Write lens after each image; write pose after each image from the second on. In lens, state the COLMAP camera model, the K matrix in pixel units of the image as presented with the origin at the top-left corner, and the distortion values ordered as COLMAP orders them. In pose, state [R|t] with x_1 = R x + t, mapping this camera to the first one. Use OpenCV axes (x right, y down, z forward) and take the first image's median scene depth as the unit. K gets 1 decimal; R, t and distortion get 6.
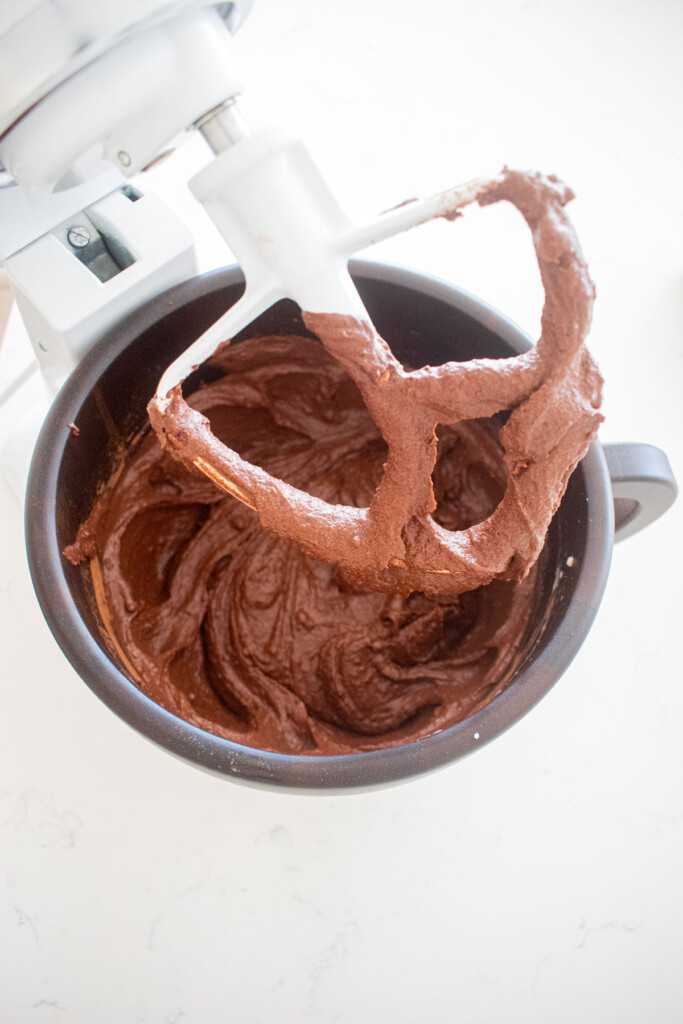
lens RADIAL K [[795.4, 0, 345.6], [0, 795.4, 512.4], [0, 0, 1]] dist [-0.088253, 0.002825]
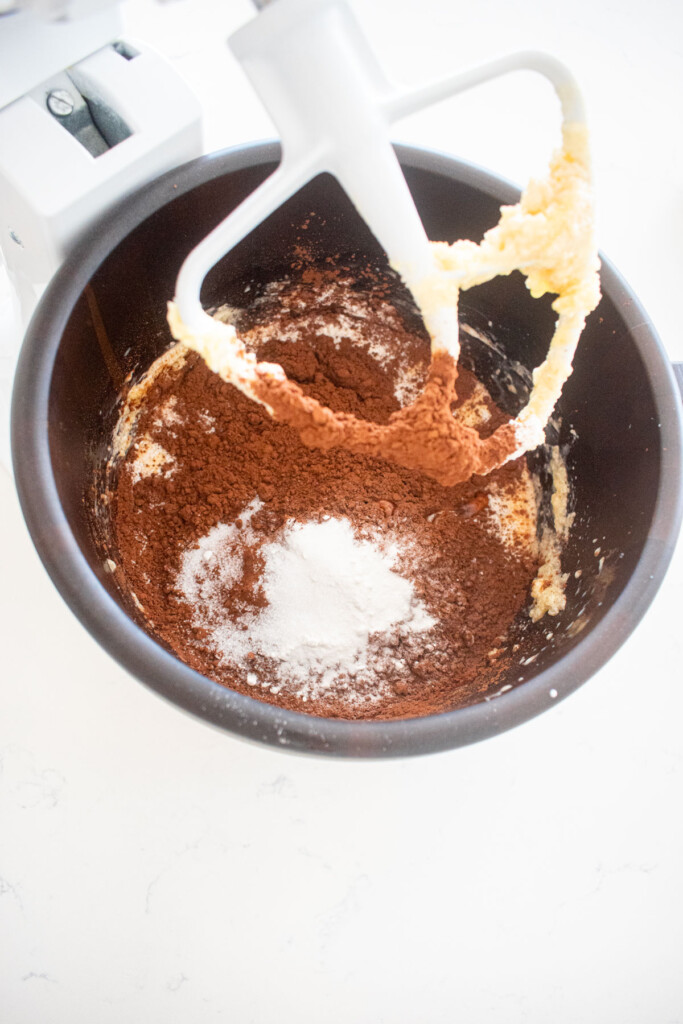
lens RADIAL K [[795.4, 0, 345.6], [0, 795.4, 512.4], [0, 0, 1]] dist [-0.088253, 0.002825]
pose [[0.996724, -0.004034, 0.080782, -0.109687], [-0.003838, 0.995272, 0.097056, -0.002617], [-0.080792, -0.097048, 0.991995, 0.129964]]
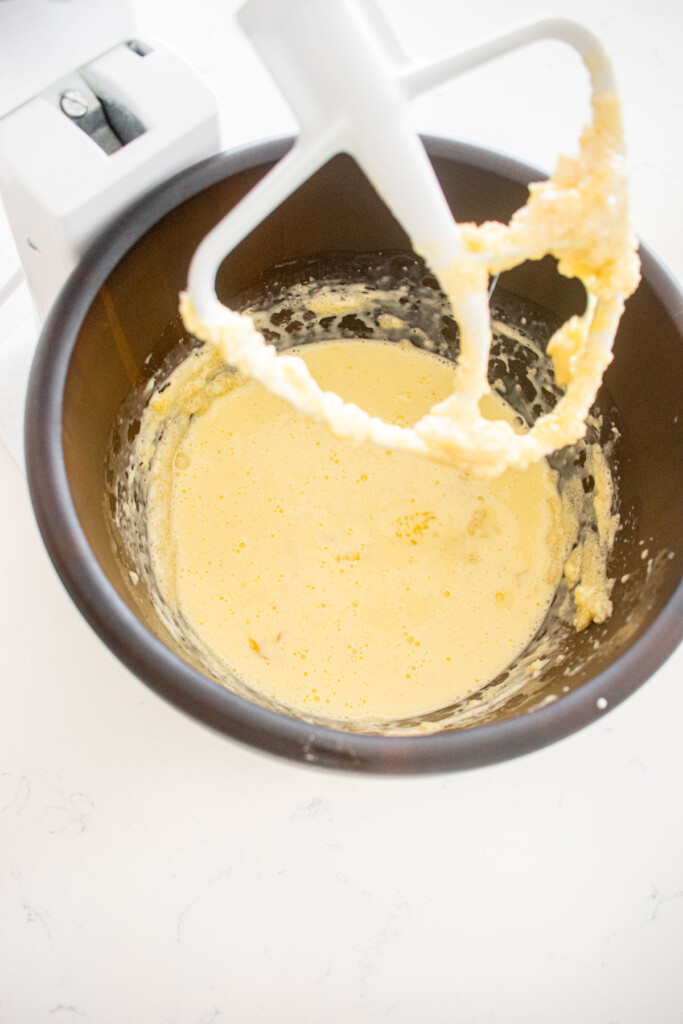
lens RADIAL K [[795.4, 0, 345.6], [0, 795.4, 512.4], [0, 0, 1]] dist [-0.088253, 0.002825]
pose [[0.999252, -0.022591, 0.031386, -0.096149], [0.020504, 0.997657, 0.065276, 0.022861], [-0.032788, -0.064584, 0.997374, 0.170138]]
